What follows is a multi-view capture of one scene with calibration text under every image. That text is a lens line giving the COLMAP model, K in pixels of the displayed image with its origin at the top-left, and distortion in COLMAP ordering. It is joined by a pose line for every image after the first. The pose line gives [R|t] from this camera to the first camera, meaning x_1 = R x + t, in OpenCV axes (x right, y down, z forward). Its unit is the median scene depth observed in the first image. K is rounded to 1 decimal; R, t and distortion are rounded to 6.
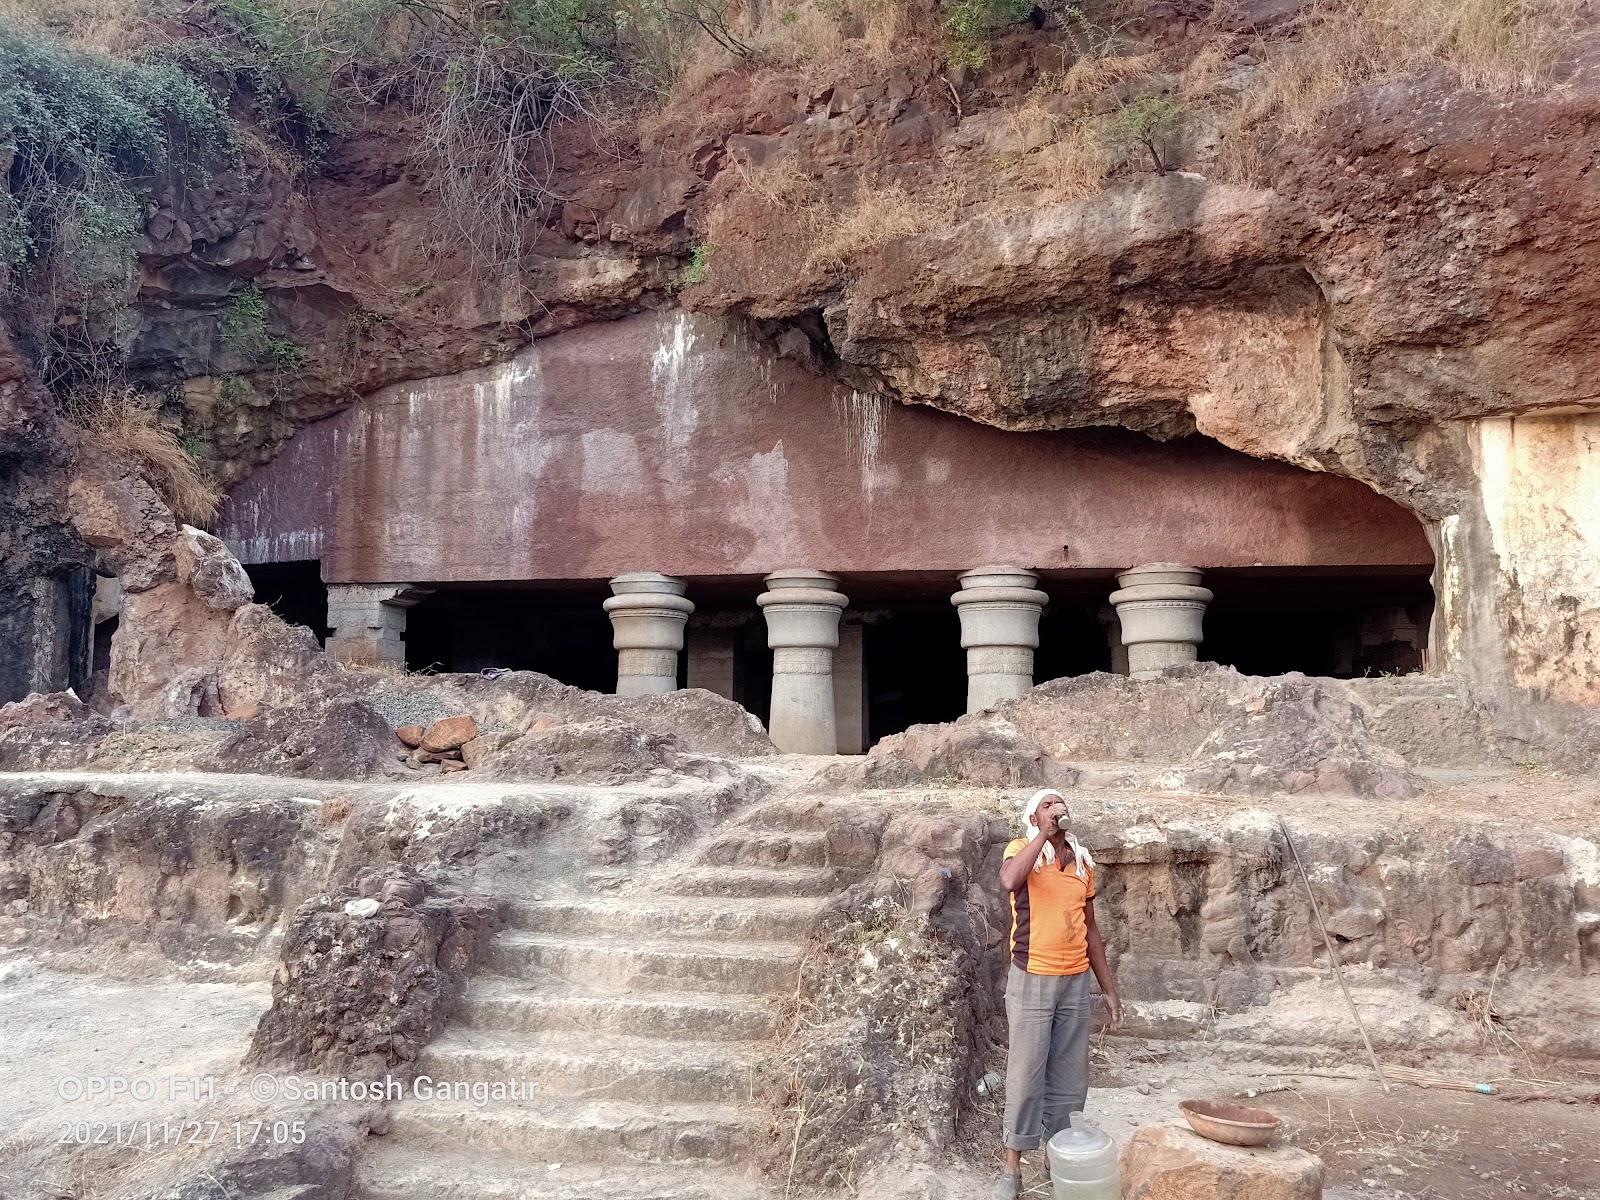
lens RADIAL K [[1178.5, 0, 800.0], [0, 1178.5, 600.0], [0, 0, 1]] dist [0.060929, -0.074395]
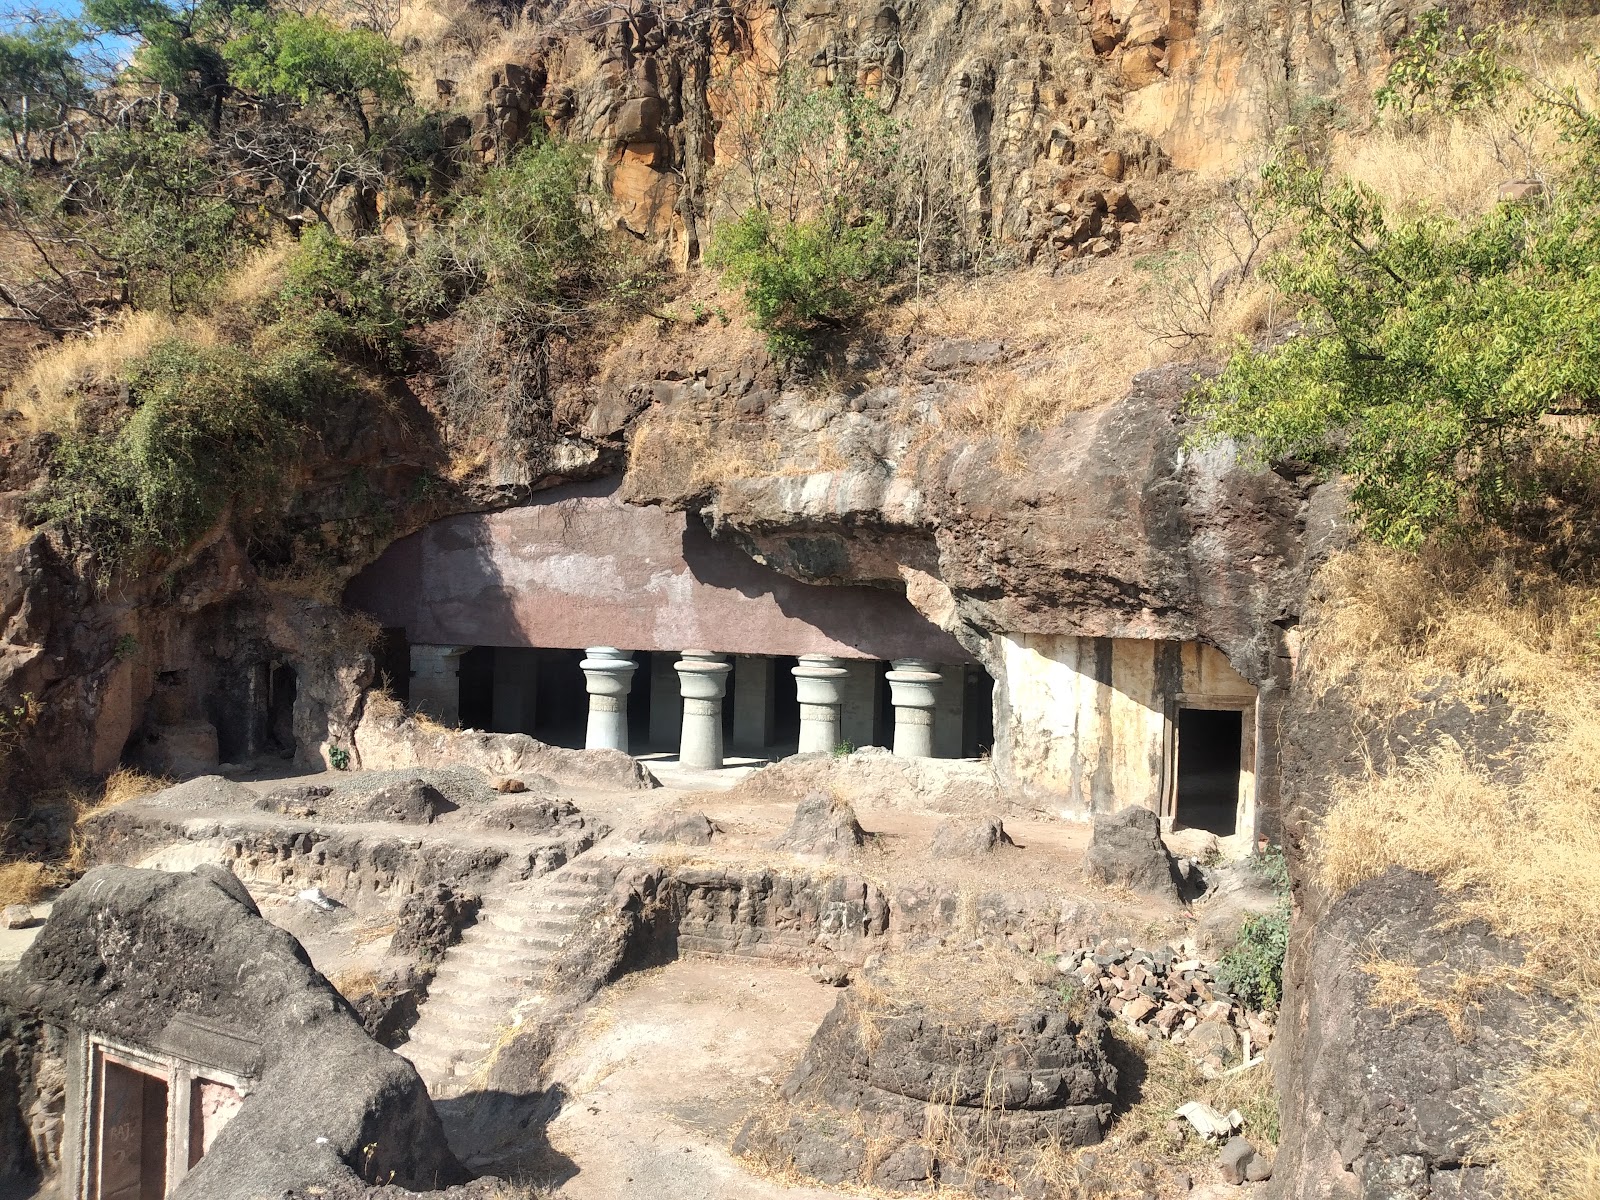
lens RADIAL K [[1195.9, 0, 800.0], [0, 1195.9, 600.0], [0, 0, 1]] dist [0.002663, -0.000481]
pose [[0.997824, 0.015203, -0.064158, 0.310399], [-0.008756, 0.994989, 0.099602, -0.332045], [0.065351, -0.098824, 0.992957, -0.760617]]
